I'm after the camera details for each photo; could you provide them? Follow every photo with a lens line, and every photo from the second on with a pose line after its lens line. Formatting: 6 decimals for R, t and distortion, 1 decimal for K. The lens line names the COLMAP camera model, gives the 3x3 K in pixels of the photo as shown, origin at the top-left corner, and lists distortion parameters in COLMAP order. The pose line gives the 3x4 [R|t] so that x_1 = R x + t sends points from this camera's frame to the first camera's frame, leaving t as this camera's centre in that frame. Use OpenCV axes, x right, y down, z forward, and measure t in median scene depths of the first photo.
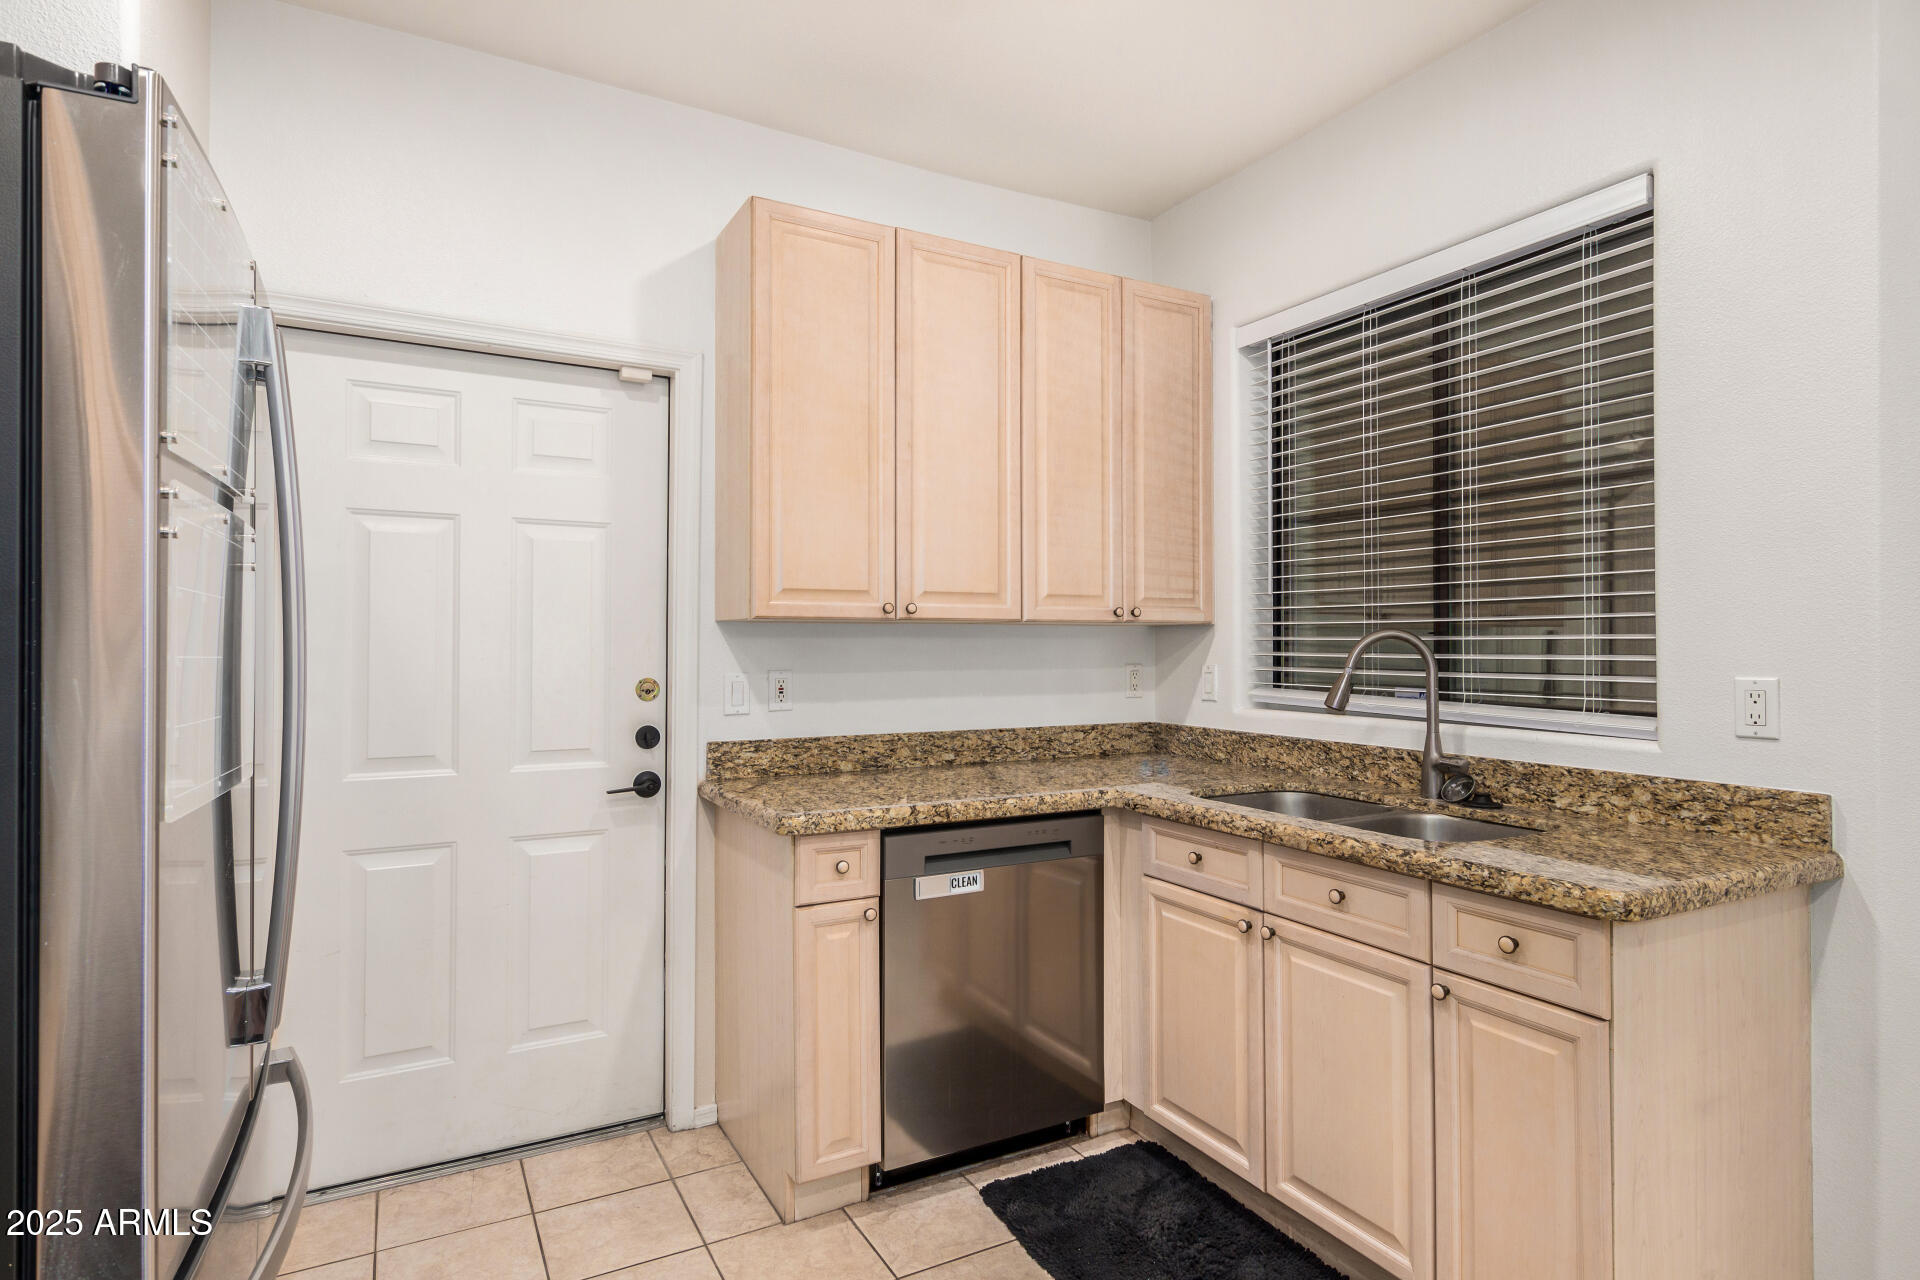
lens RADIAL K [[1015.6, 0, 966.0], [0, 1015.6, 627.5], [0, 0, 1]] dist [0.003123, 0.000910]
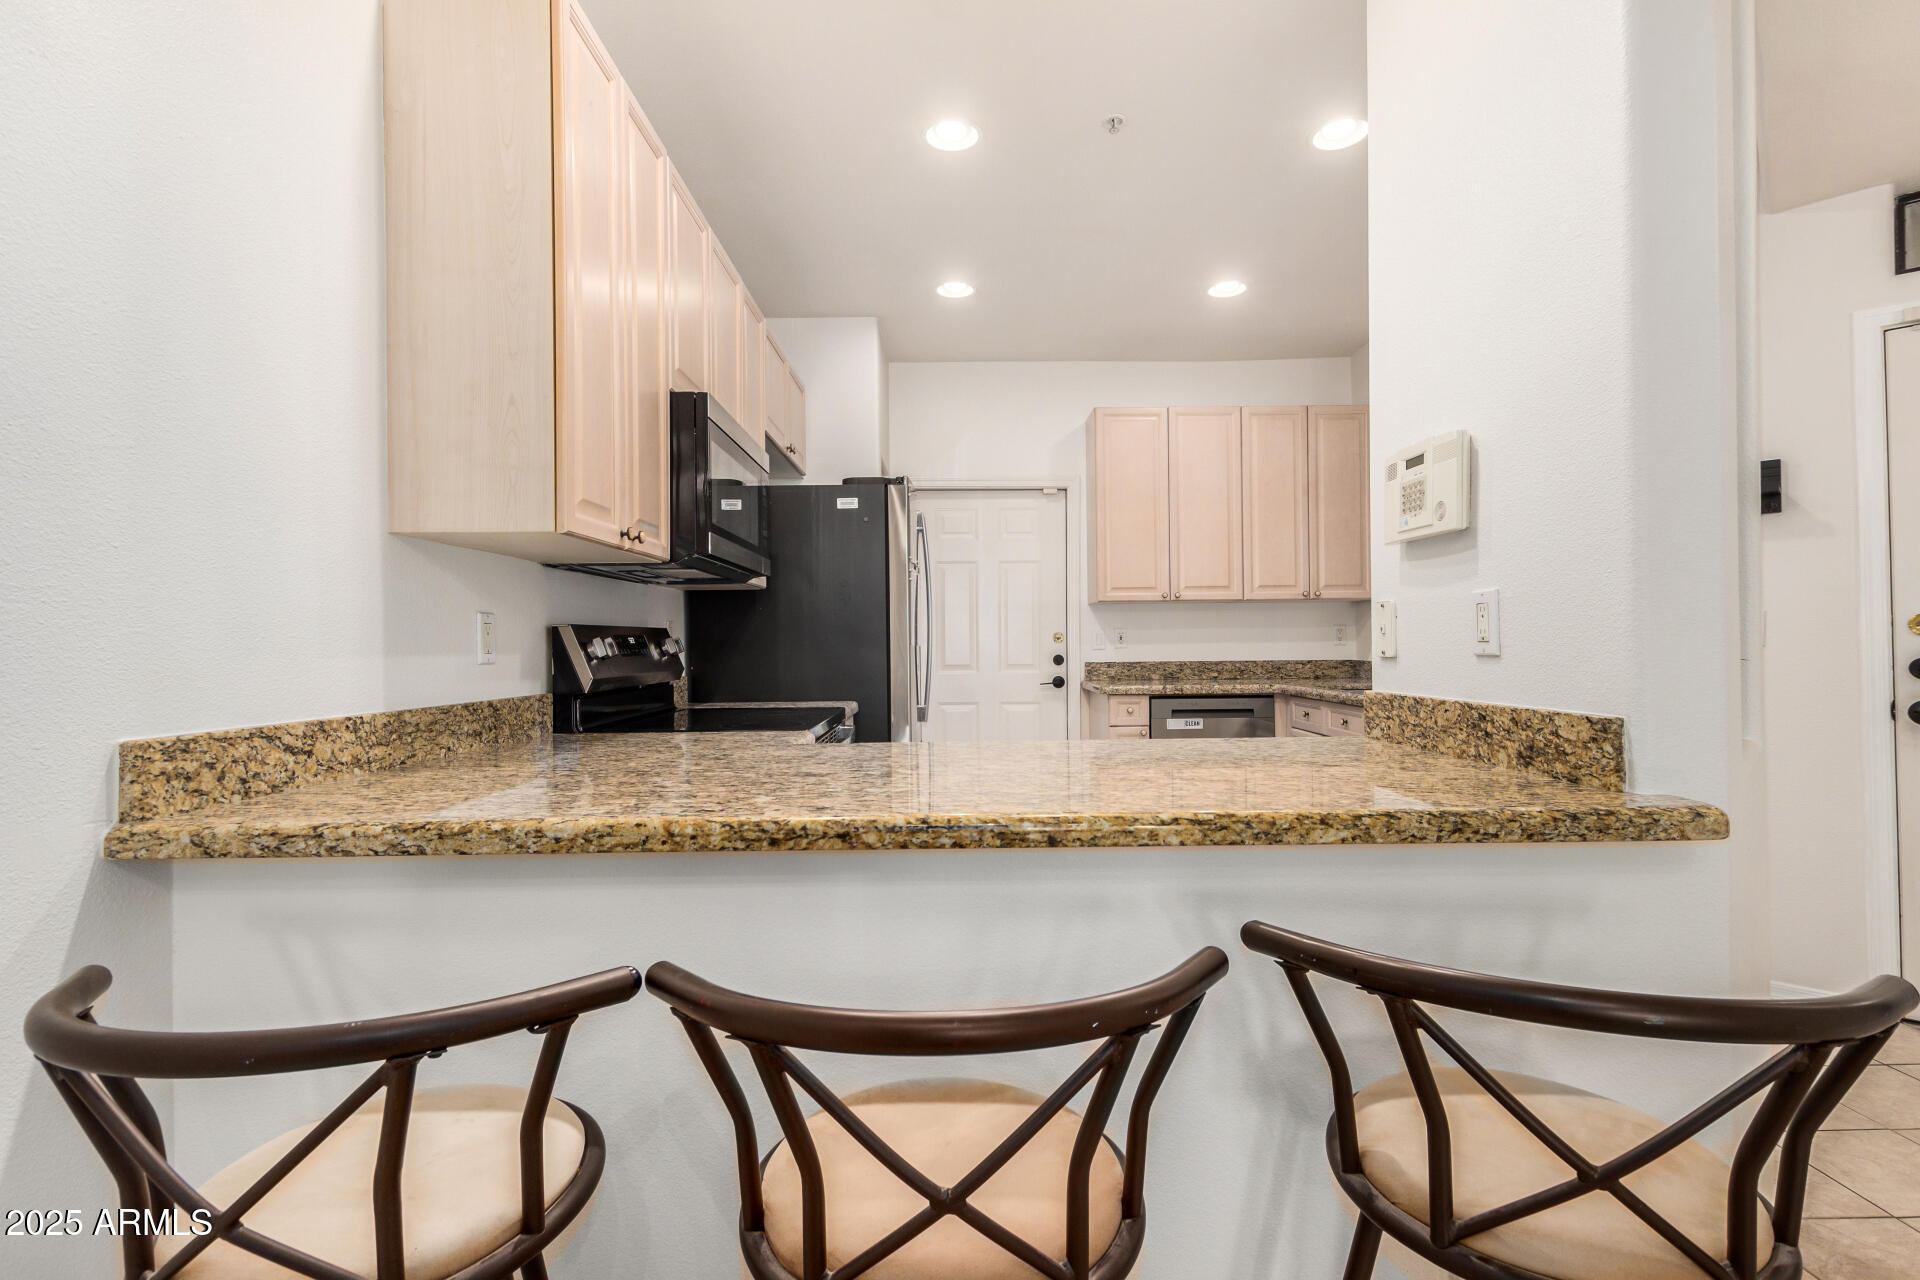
lens RADIAL K [[888.3, 0, 958.1], [0, 888.3, 637.3], [0, 0, 1]] dist [0.008497, -0.001250]
pose [[0.875283, -0.011797, -0.483468, 0.425615], [0.017595, 0.999817, 0.007458, 0.044915], [0.483291, -0.015034, 0.875330, -0.772571]]
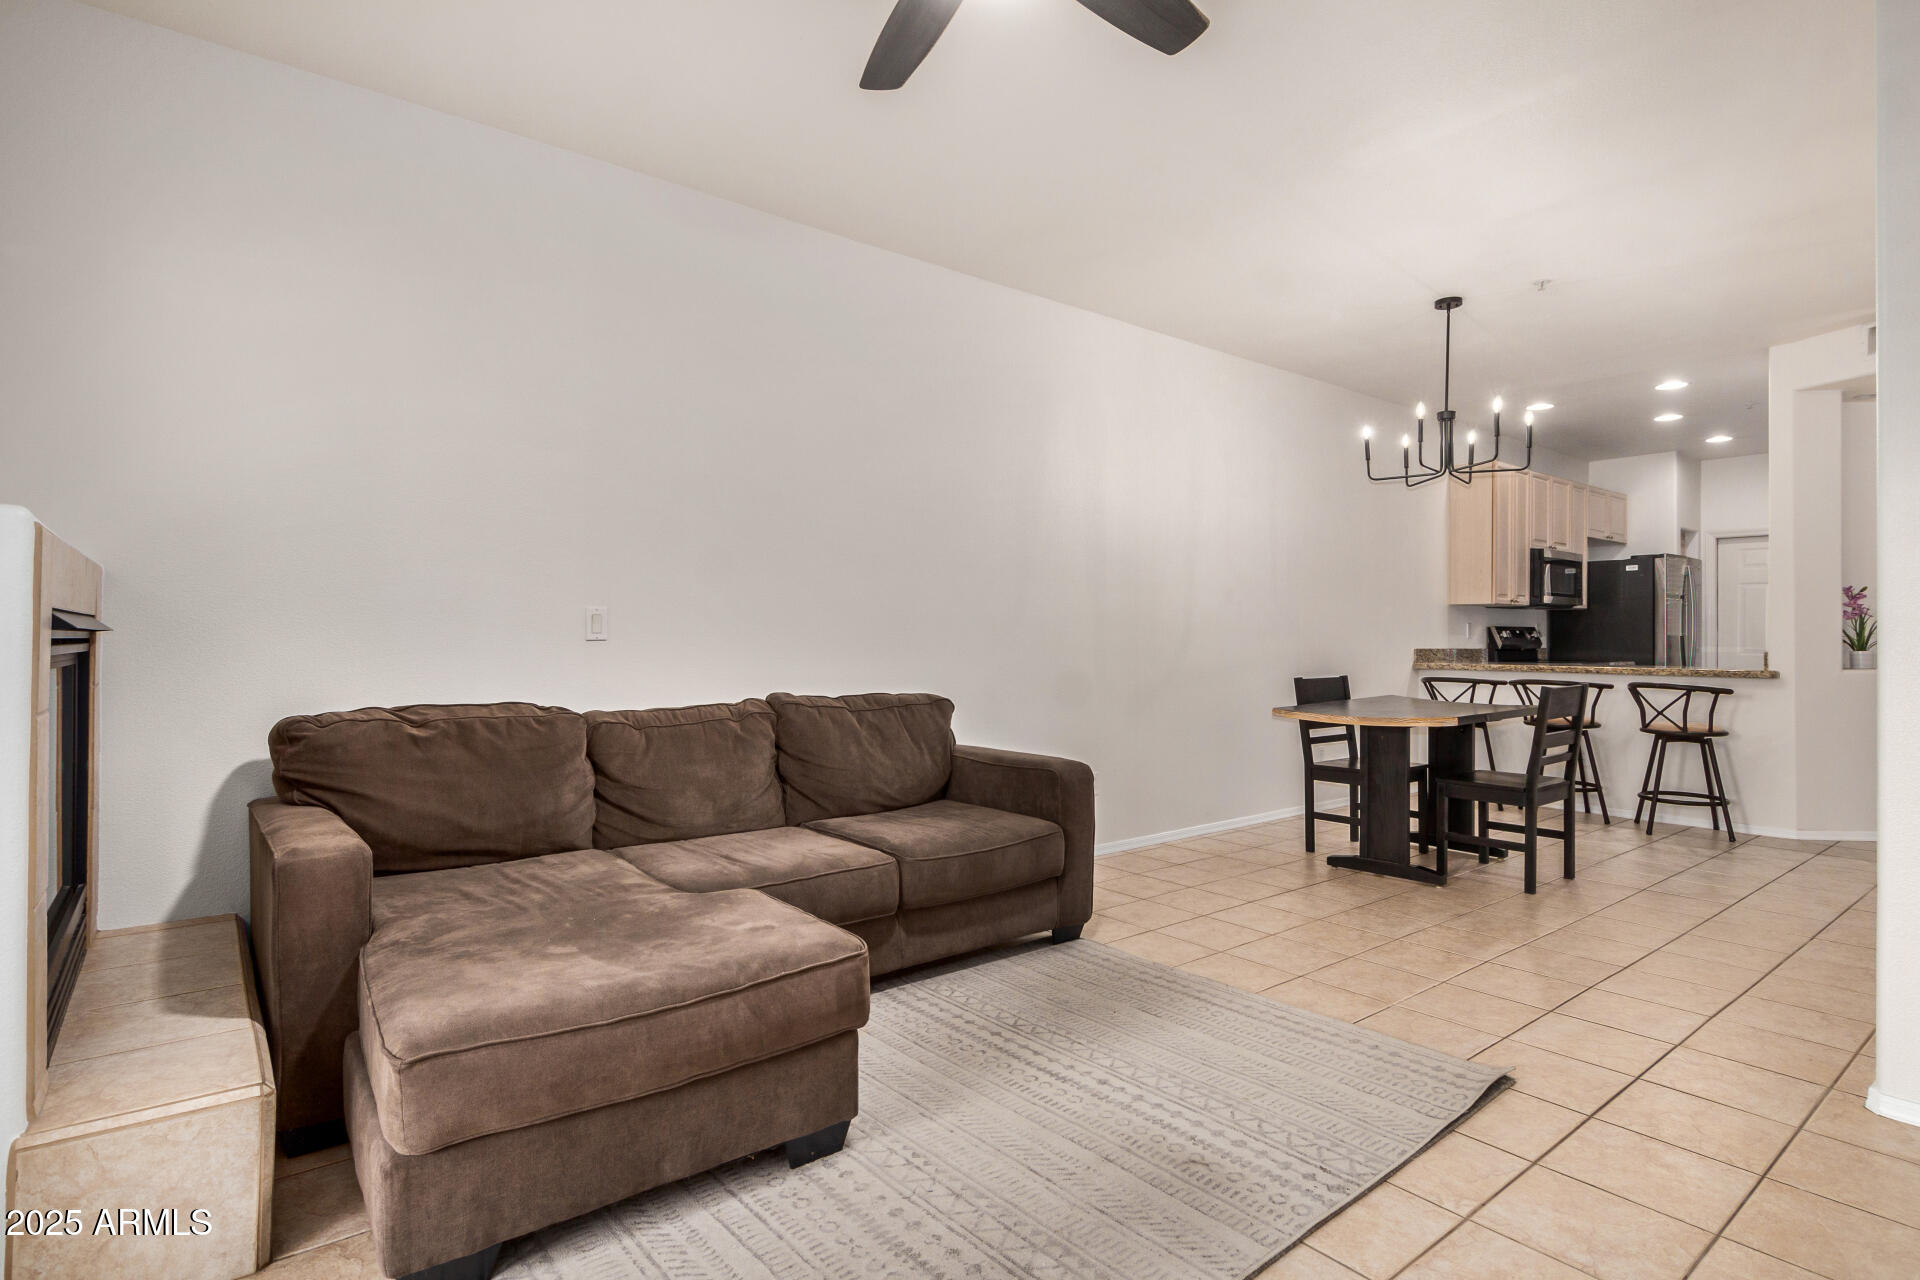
lens RADIAL K [[922.0, 0, 969.4], [0, 922.0, 640.9], [0, 0, 1]] dist [-0.001977, -0.000829]
pose [[0.147480, 0.005252, -0.989051, 2.178747], [0.010258, 0.999924, 0.006839, 0.040841], [0.989012, -0.011154, 0.147415, -2.162580]]
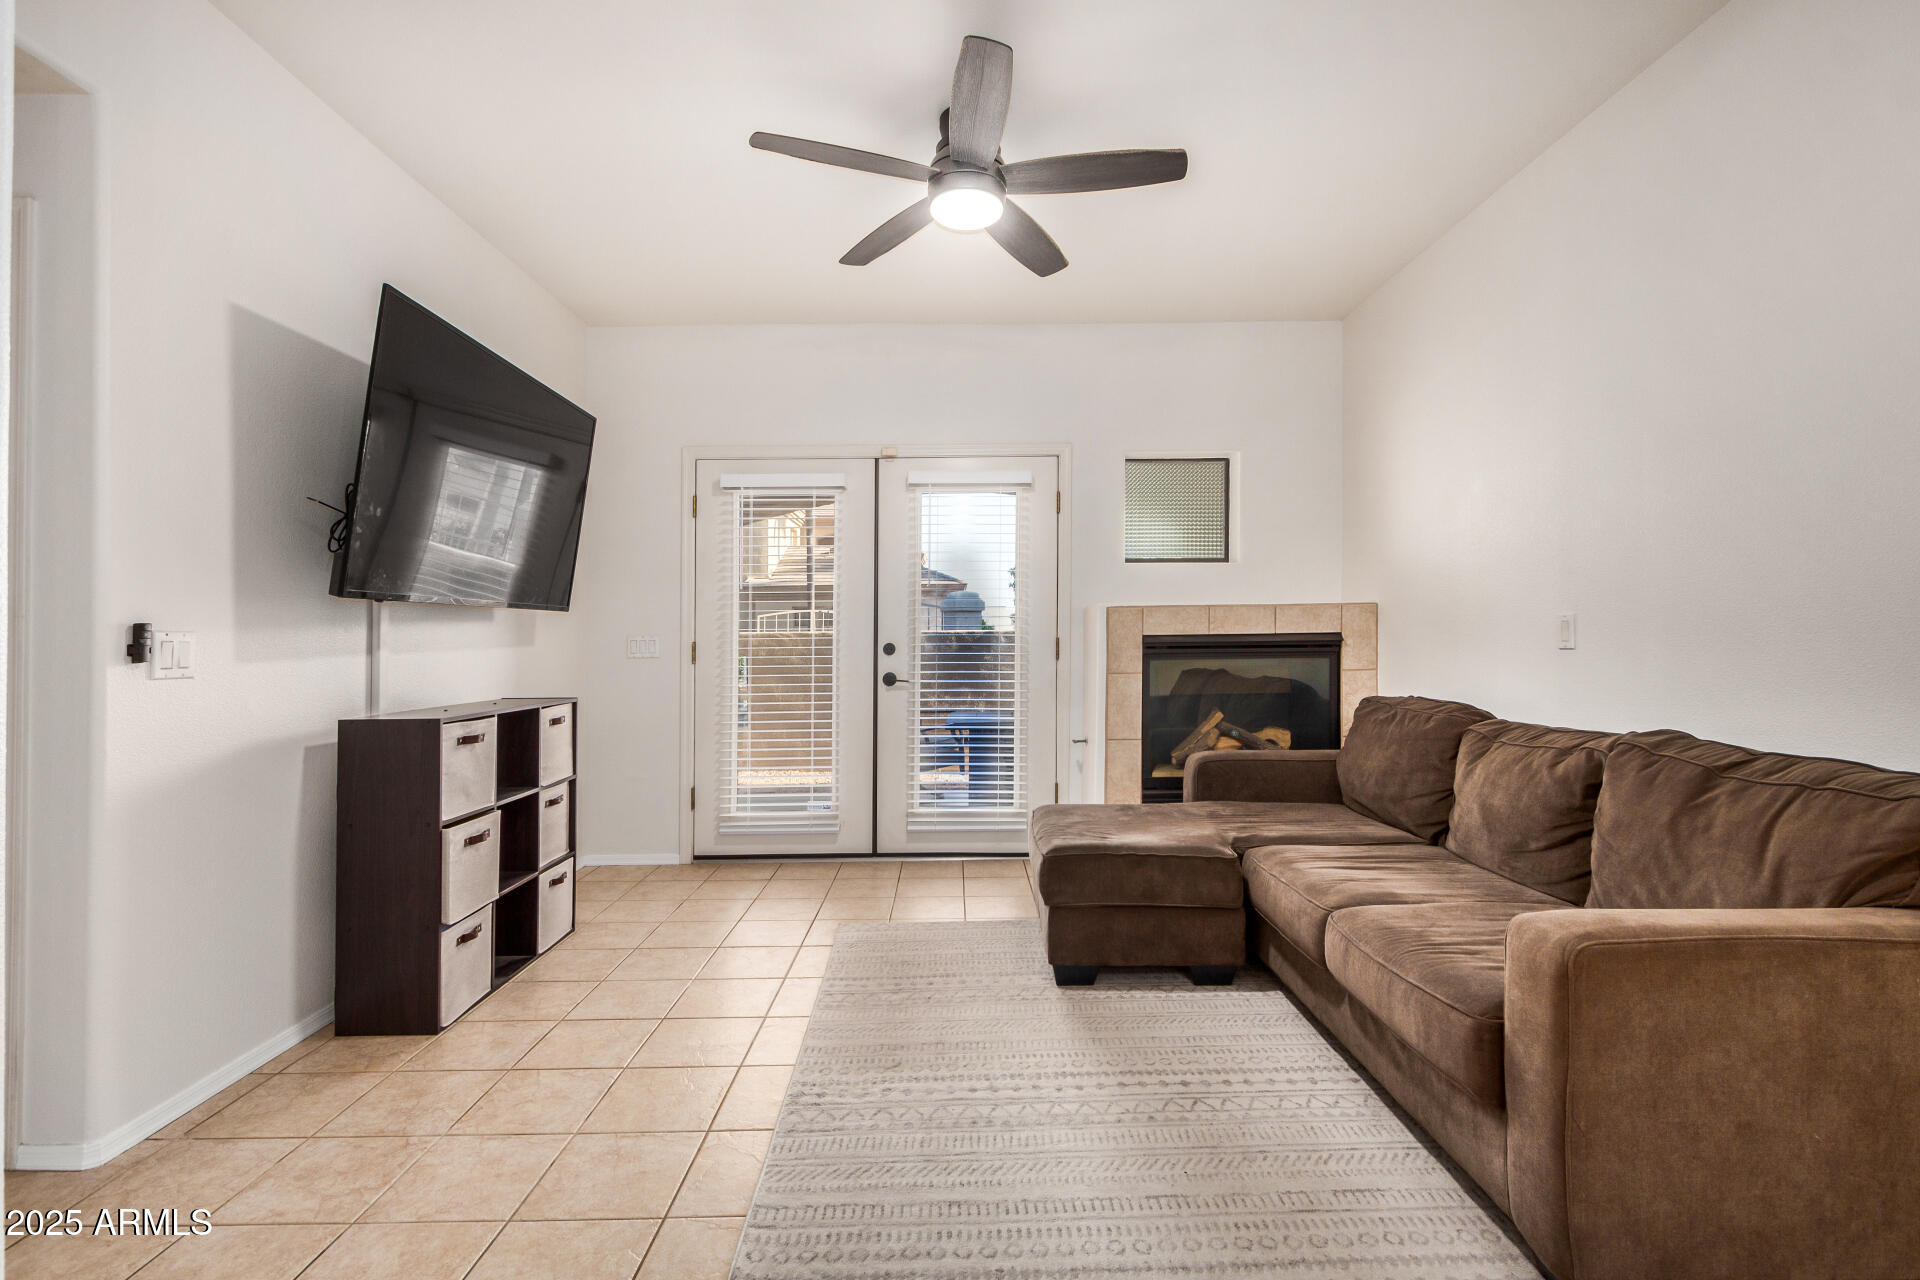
lens RADIAL K [[888.3, 0, 959.1], [0, 888.3, 638.1], [0, 0, 1]] dist [0.008497, -0.001250]
pose [[-0.875365, 0.006934, 0.483413, 1.028486], [0.002545, 0.999949, -0.009736, 0.035634], [-0.483456, -0.007293, -0.875338, -1.156395]]
